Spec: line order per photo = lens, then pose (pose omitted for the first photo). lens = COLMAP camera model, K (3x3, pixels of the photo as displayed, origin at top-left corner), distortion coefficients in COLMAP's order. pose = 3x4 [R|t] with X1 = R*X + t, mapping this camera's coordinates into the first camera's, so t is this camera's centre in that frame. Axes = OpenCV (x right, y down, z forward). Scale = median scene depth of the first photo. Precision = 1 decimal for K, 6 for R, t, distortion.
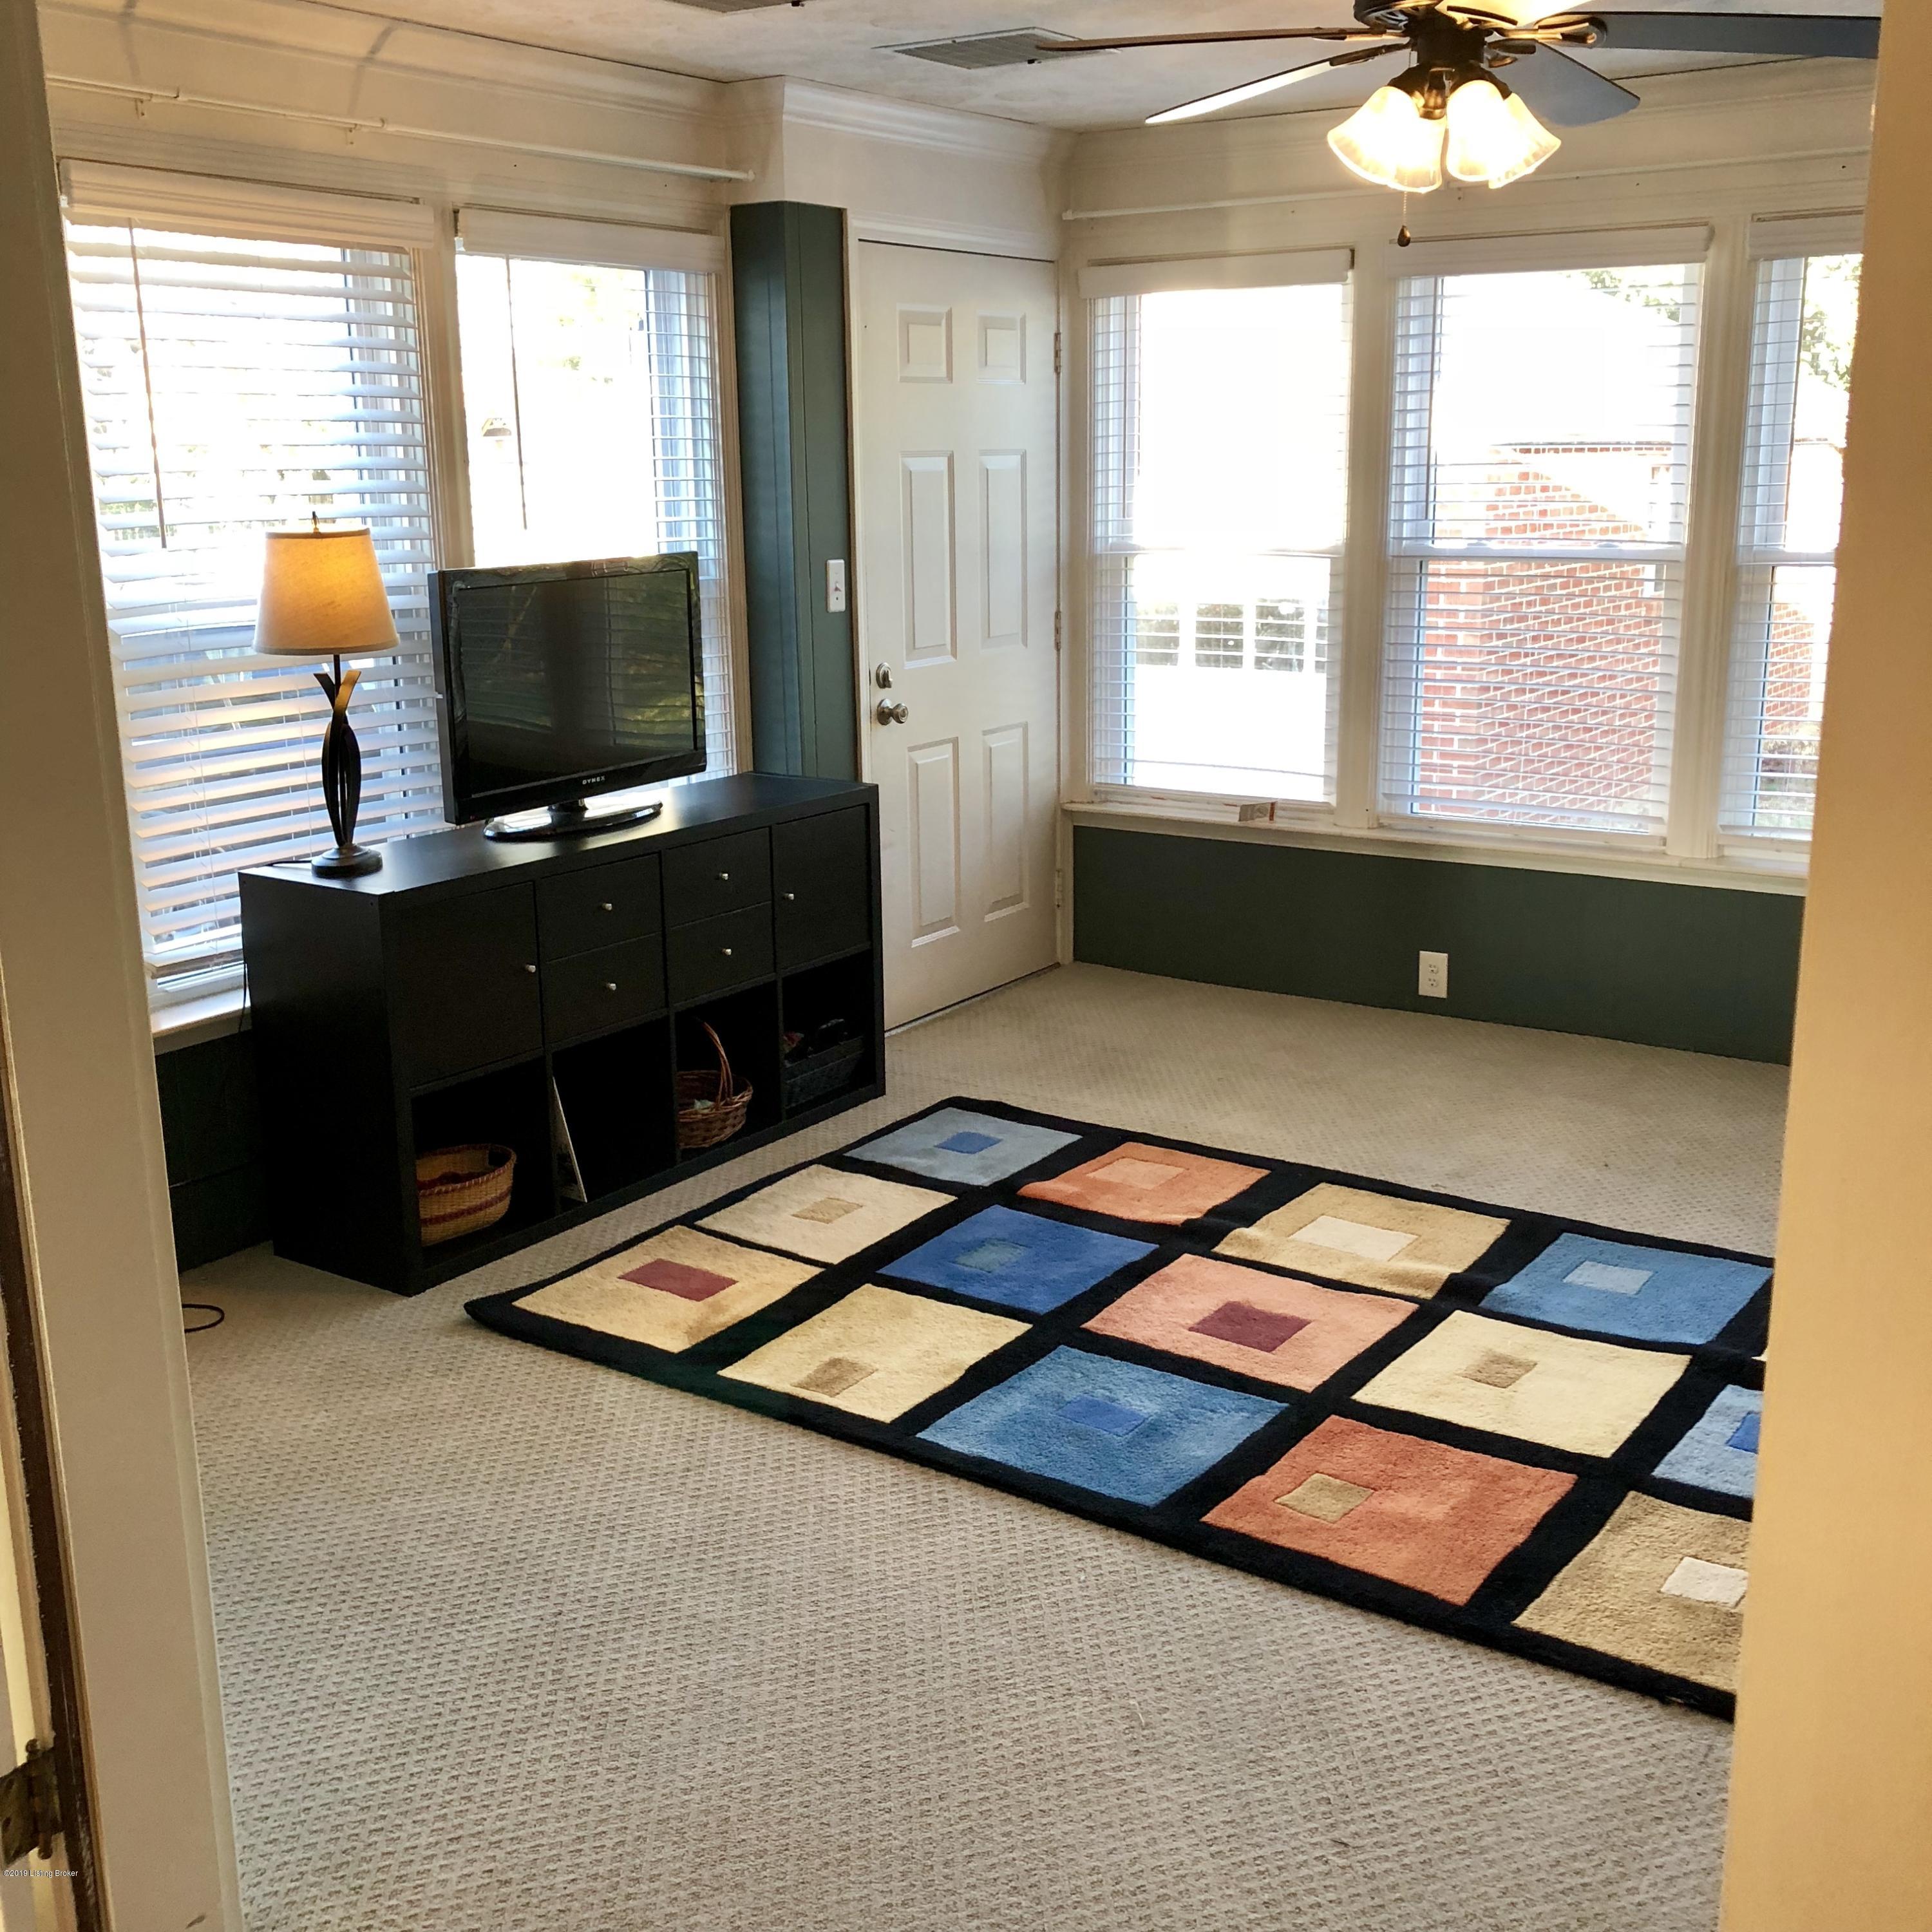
lens RADIAL K [[2183.6, 0, 966.0], [0, 2183.6, 966.0], [0, 0, 1]] dist [0.112907, -0.038813]
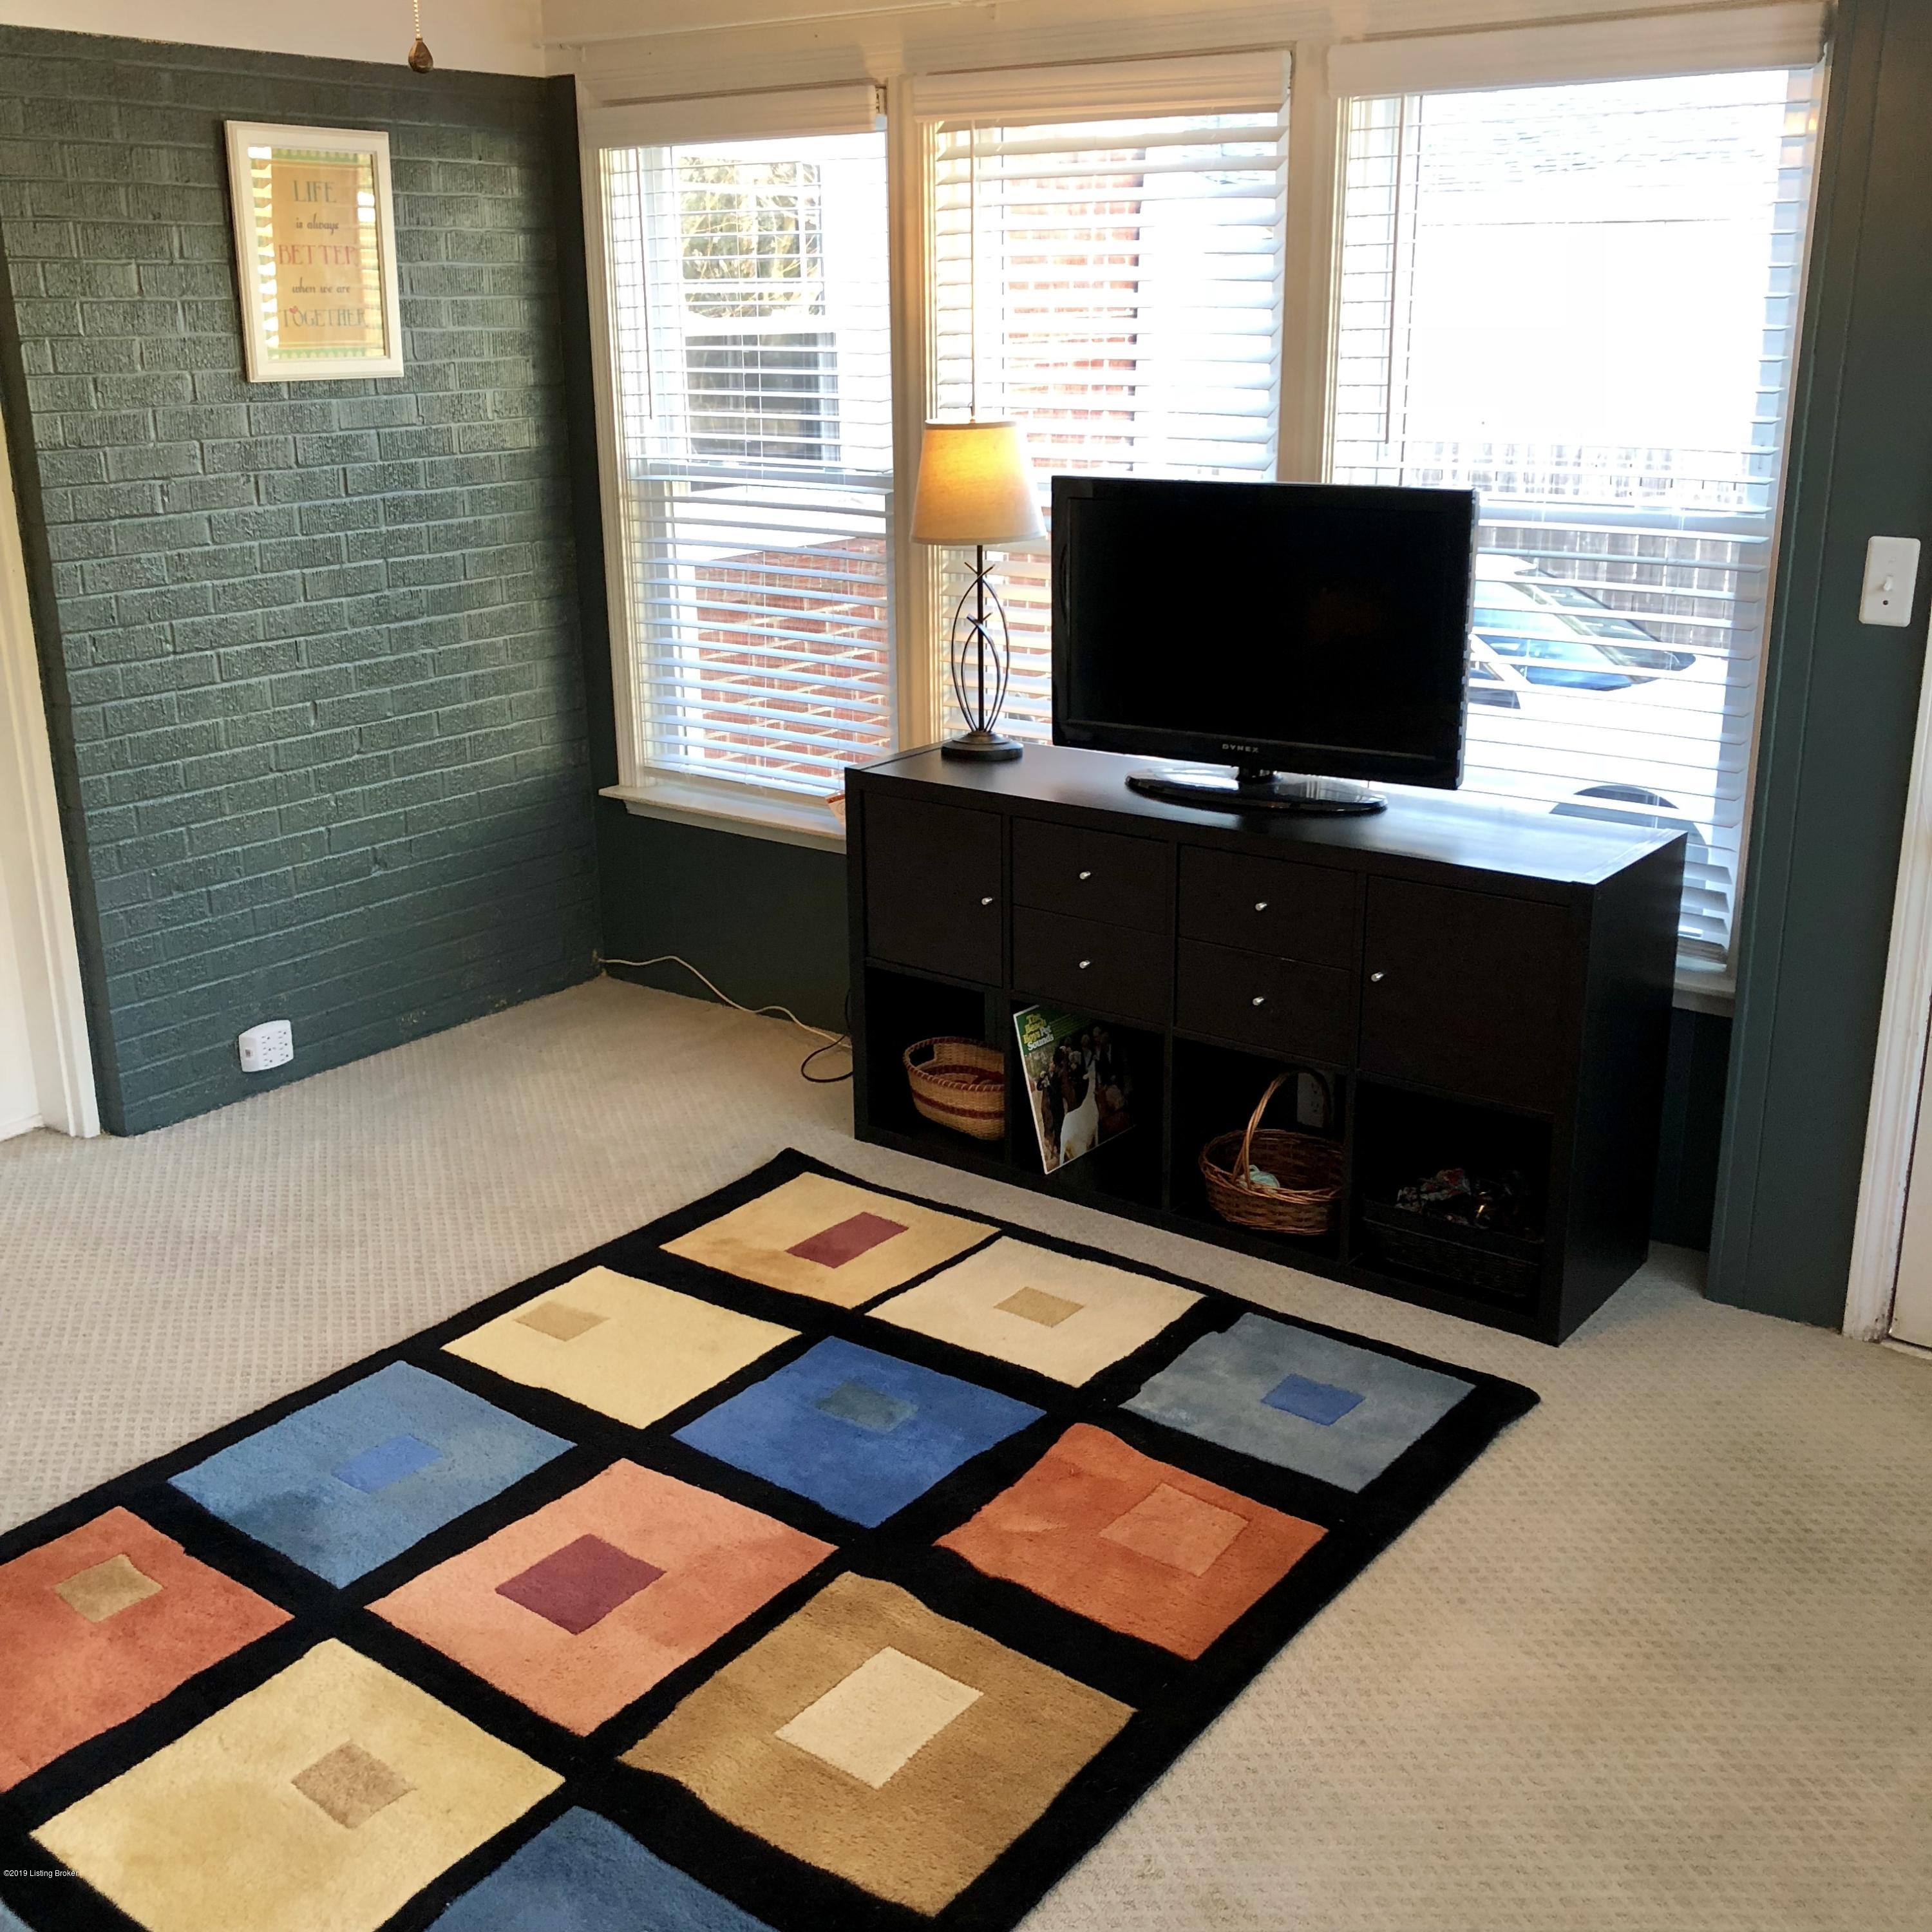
lens RADIAL K [[2115.7, 0, 966.0], [0, 2115.7, 966.0], [0, 0, 1]] dist [0.300049, -0.957849]
pose [[-0.065633, 0.307105, -0.949410, 0.689707], [-0.229427, 0.921326, 0.313881, -0.261219], [0.971110, 0.238421, 0.009989, 0.993110]]
